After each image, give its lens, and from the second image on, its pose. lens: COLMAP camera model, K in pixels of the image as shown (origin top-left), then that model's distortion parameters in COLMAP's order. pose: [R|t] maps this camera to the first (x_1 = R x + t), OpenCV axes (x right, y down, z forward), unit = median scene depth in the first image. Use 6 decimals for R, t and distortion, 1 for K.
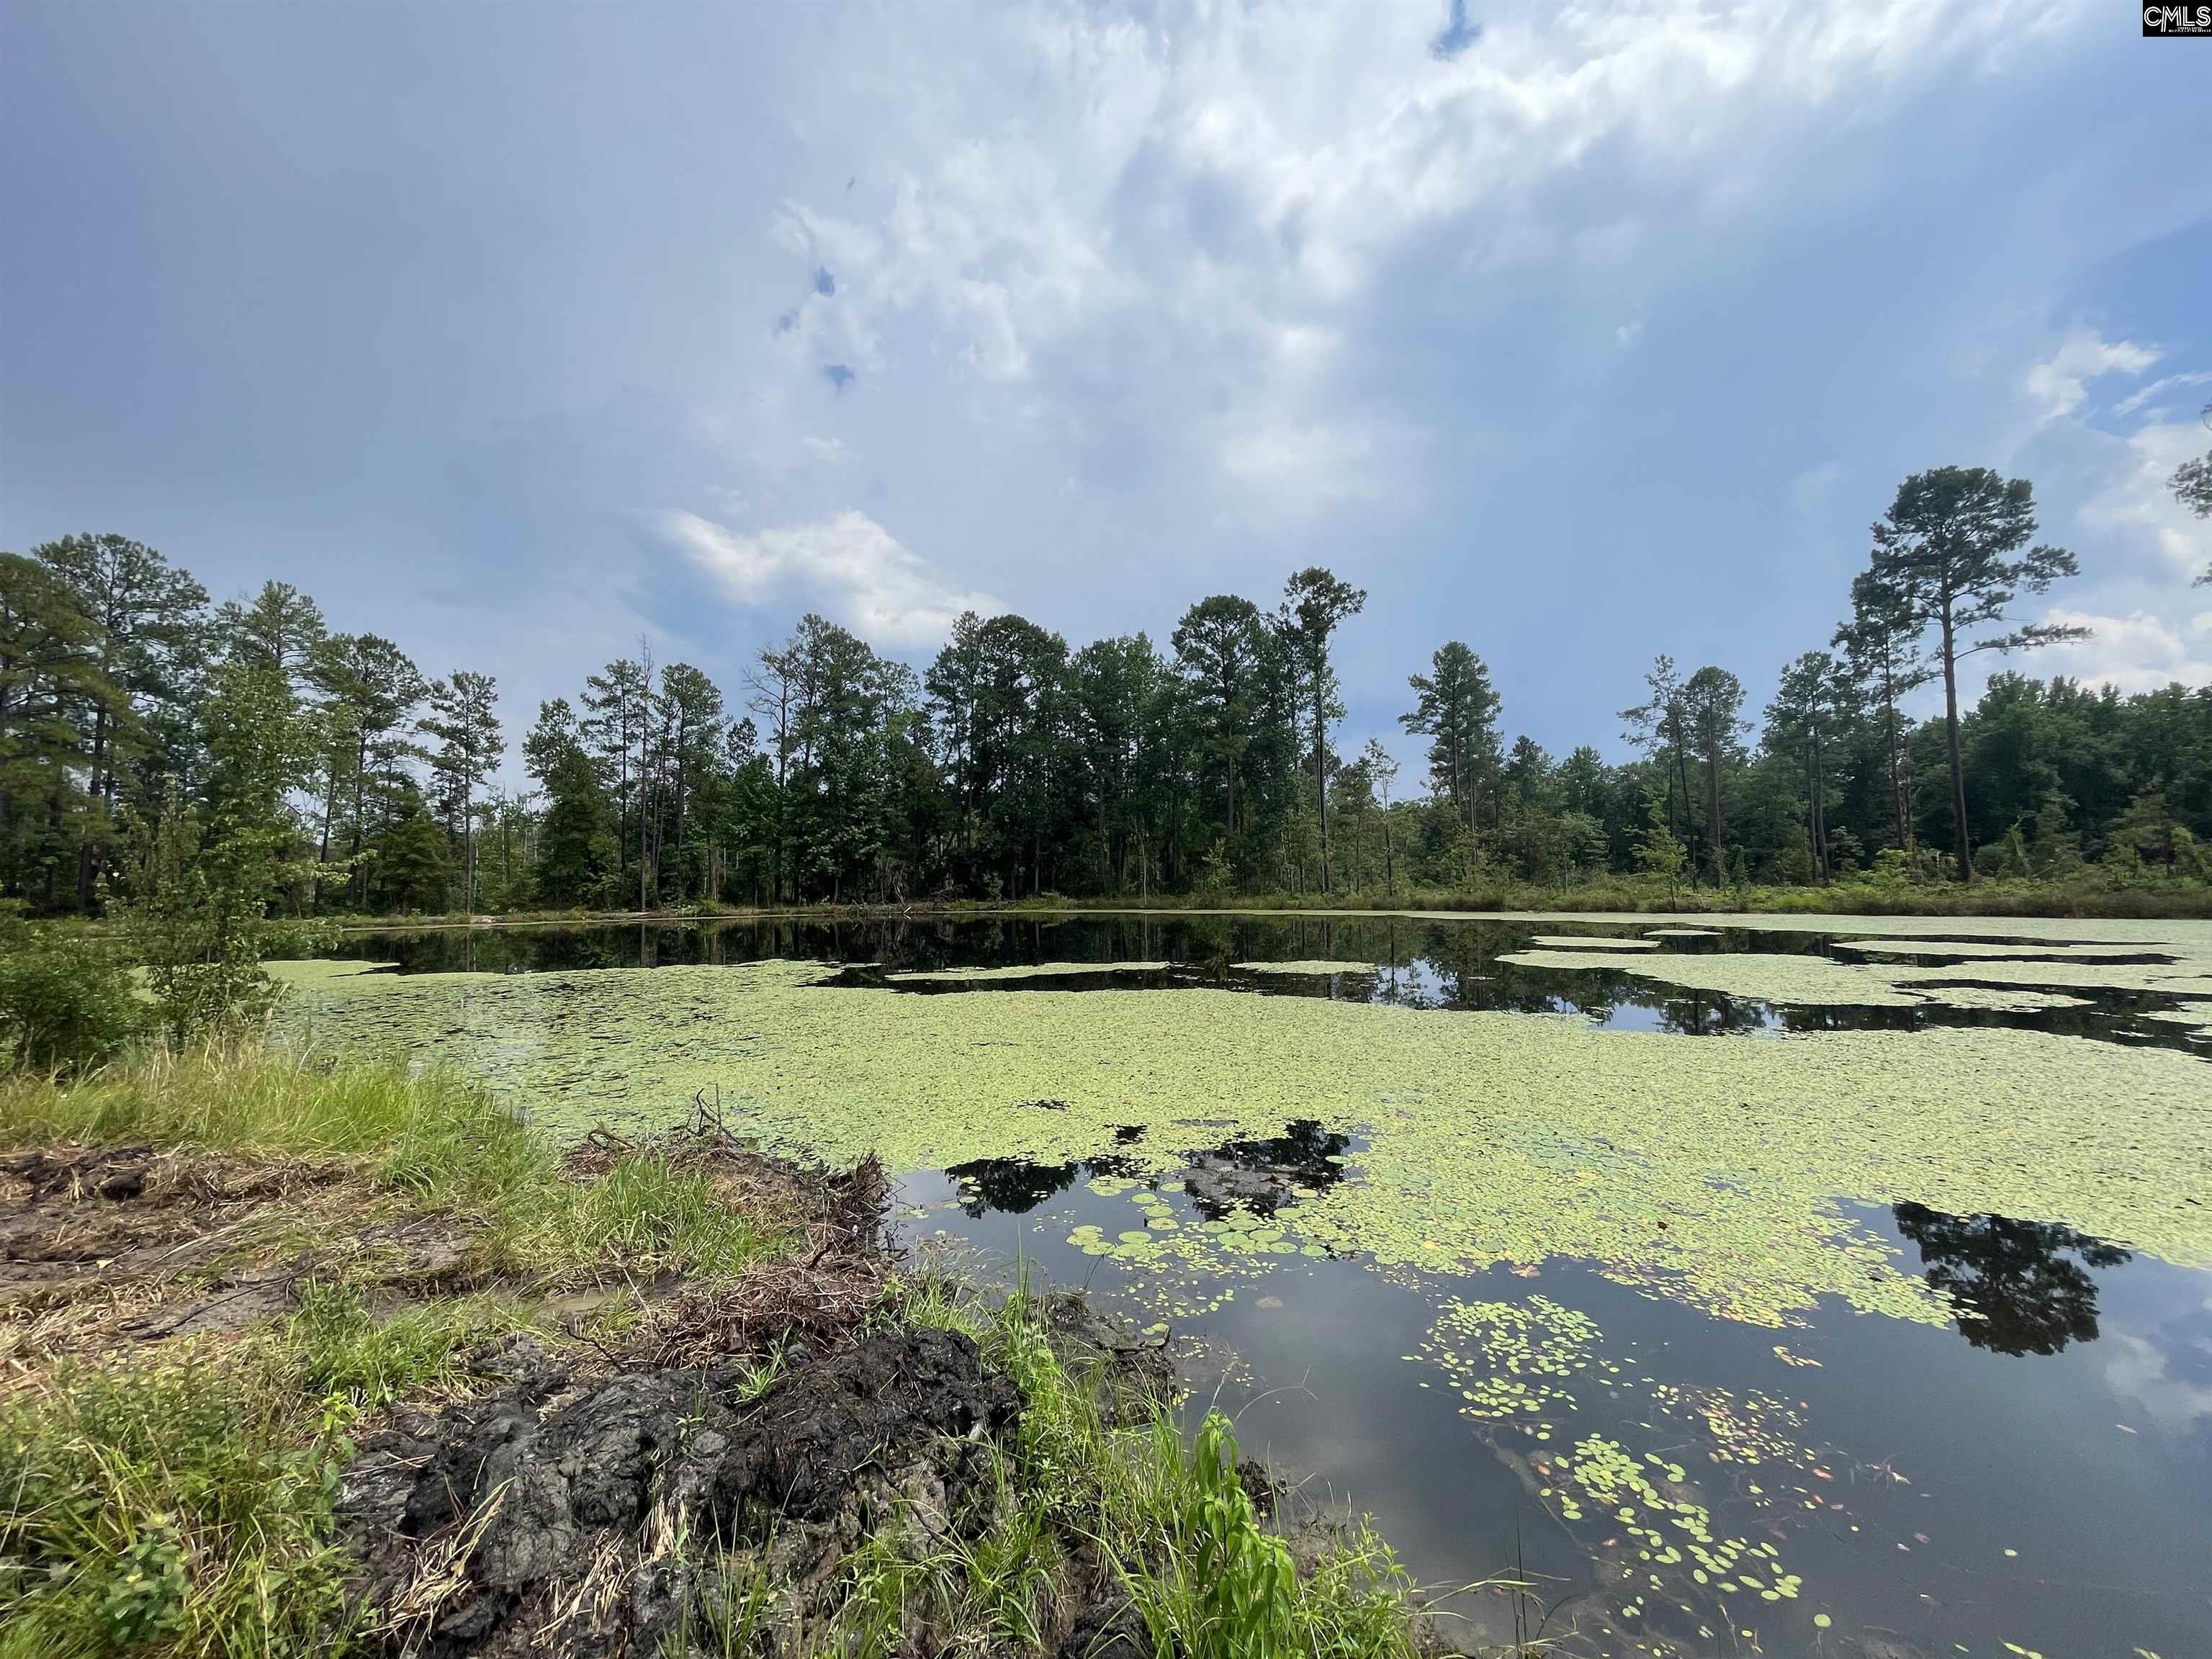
lens RADIAL K [[895.0, 0, 1099.2], [0, 895.0, 843.4], [0, 0, 1]] dist [-0.003315, -0.001920]
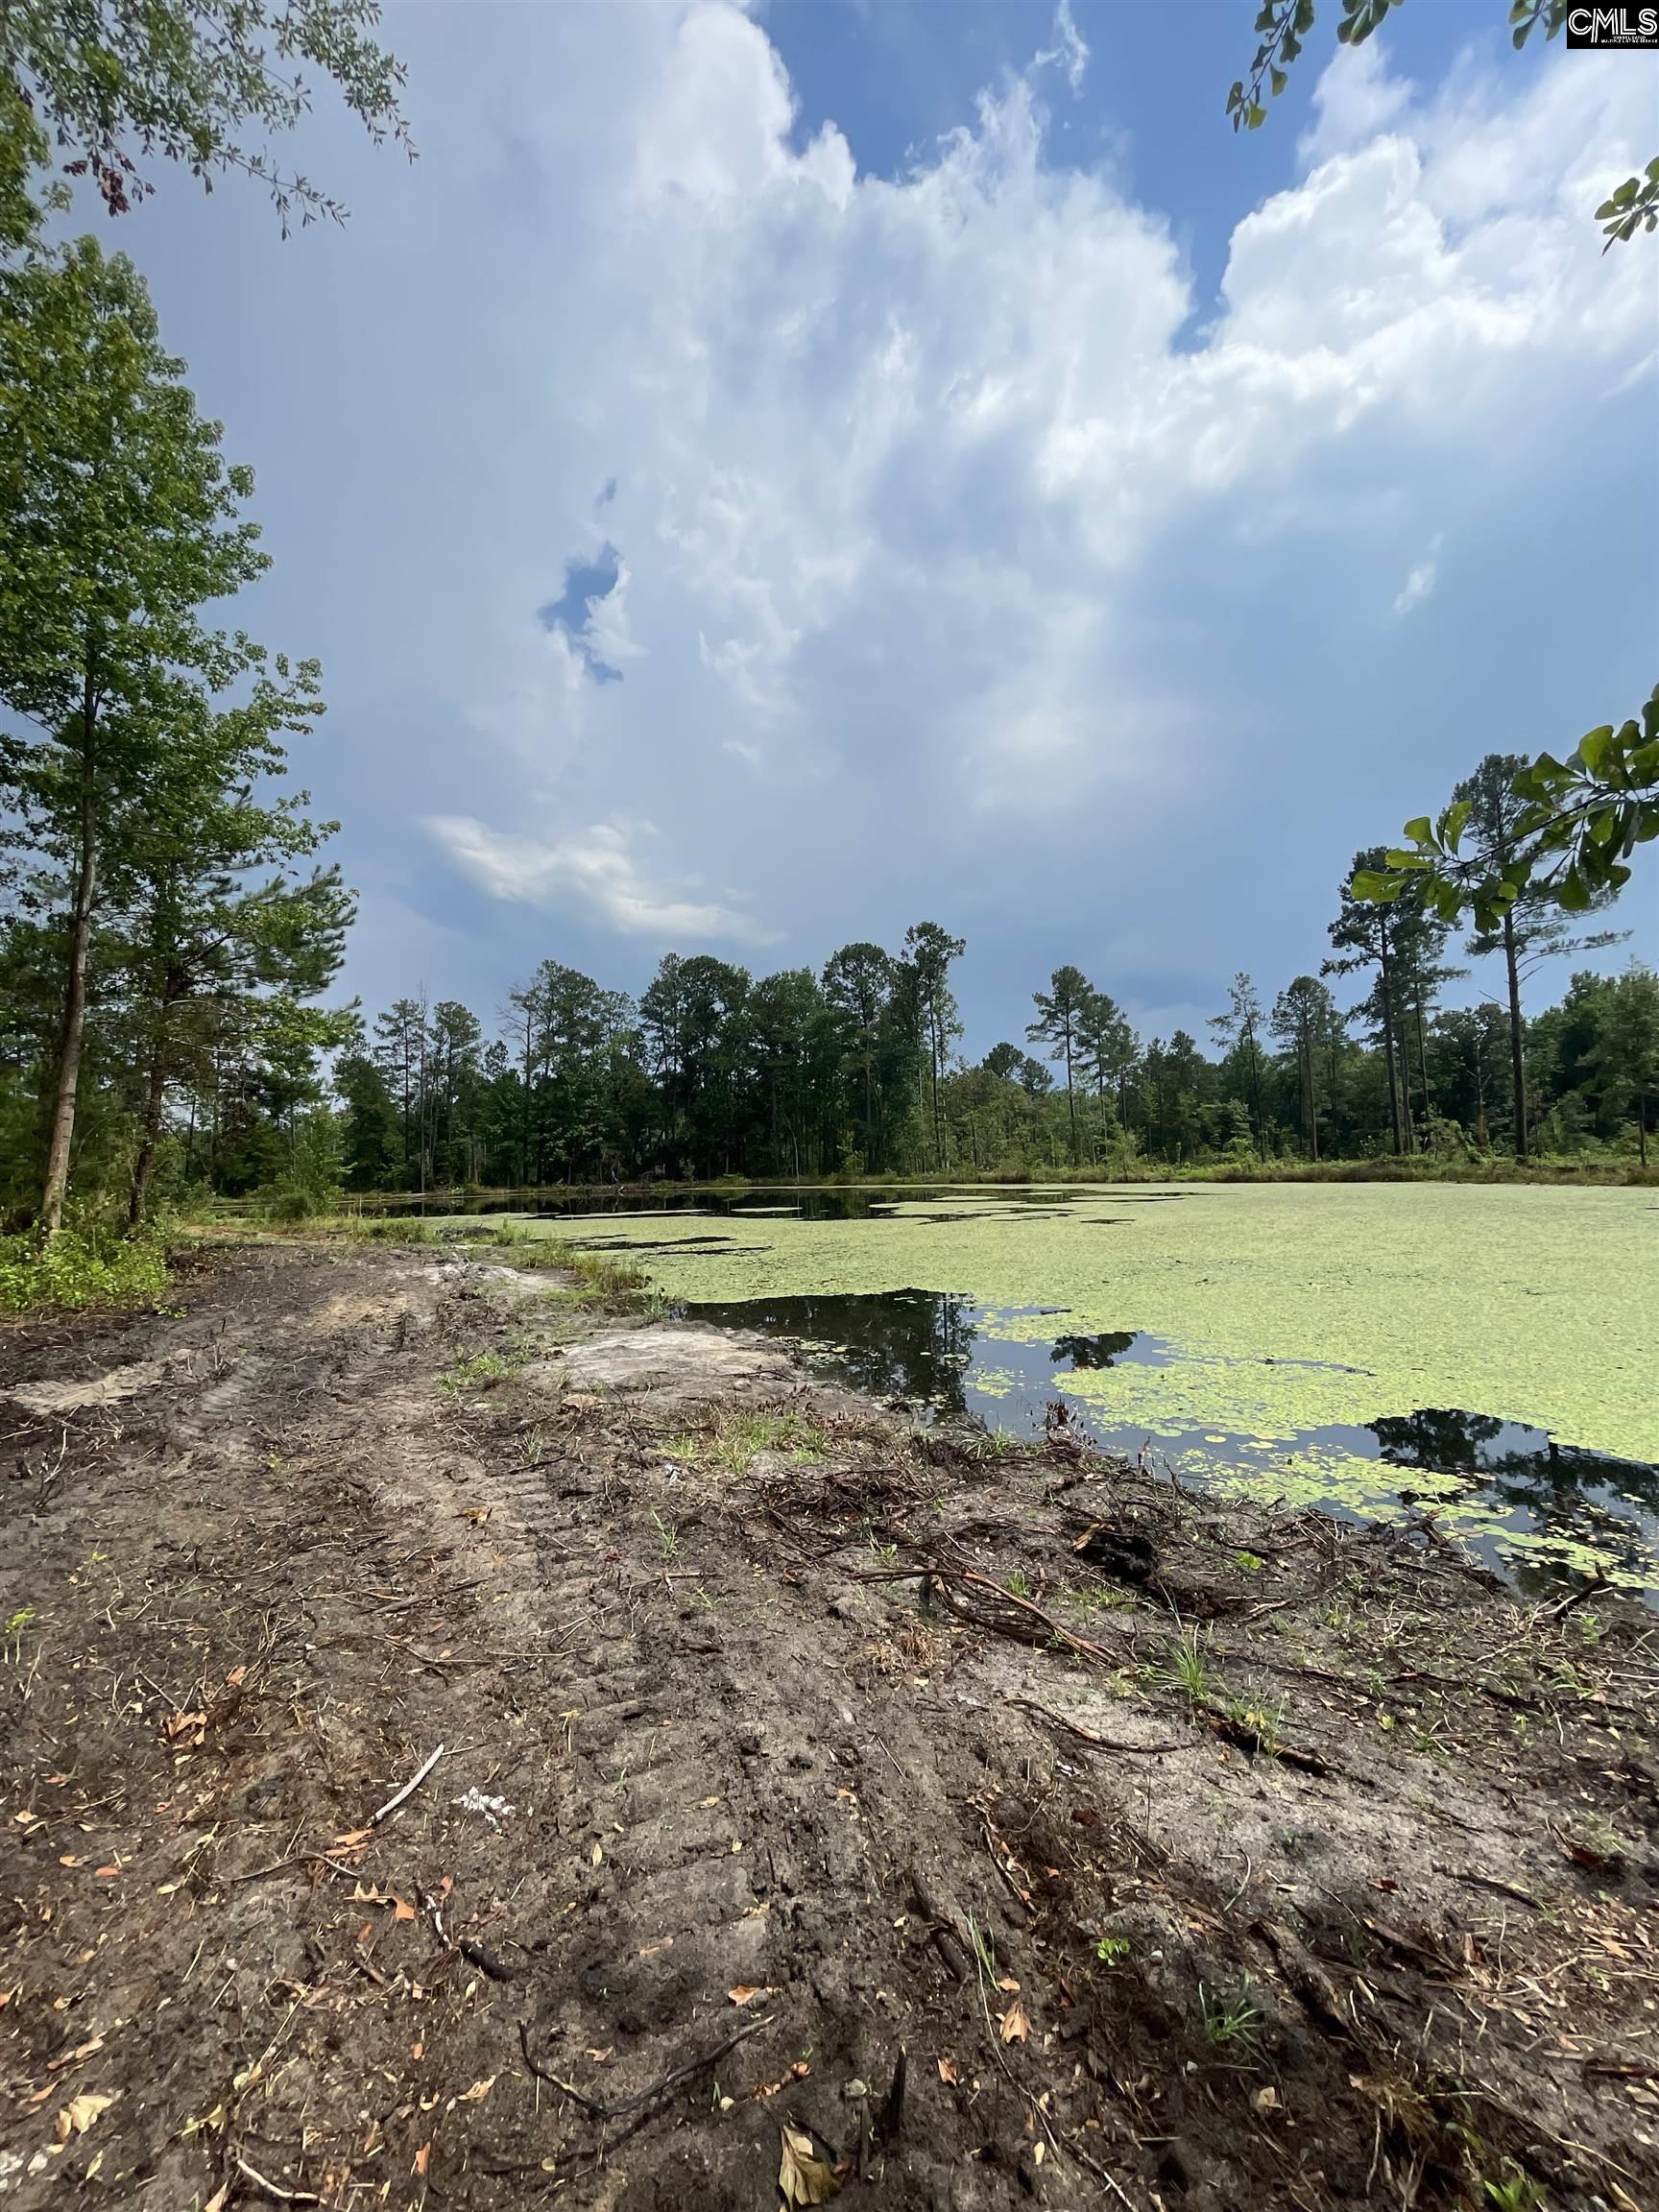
lens RADIAL K [[895.0, 0, 846.9], [0, 895.0, 1105.3], [0, 0, 1]] dist [-0.003315, -0.001920]
pose [[0.999377, -0.014761, -0.032049, 0.137656], [0.014145, 0.999712, -0.019365, -0.014810], [0.032325, 0.018899, 0.999299, -0.255184]]
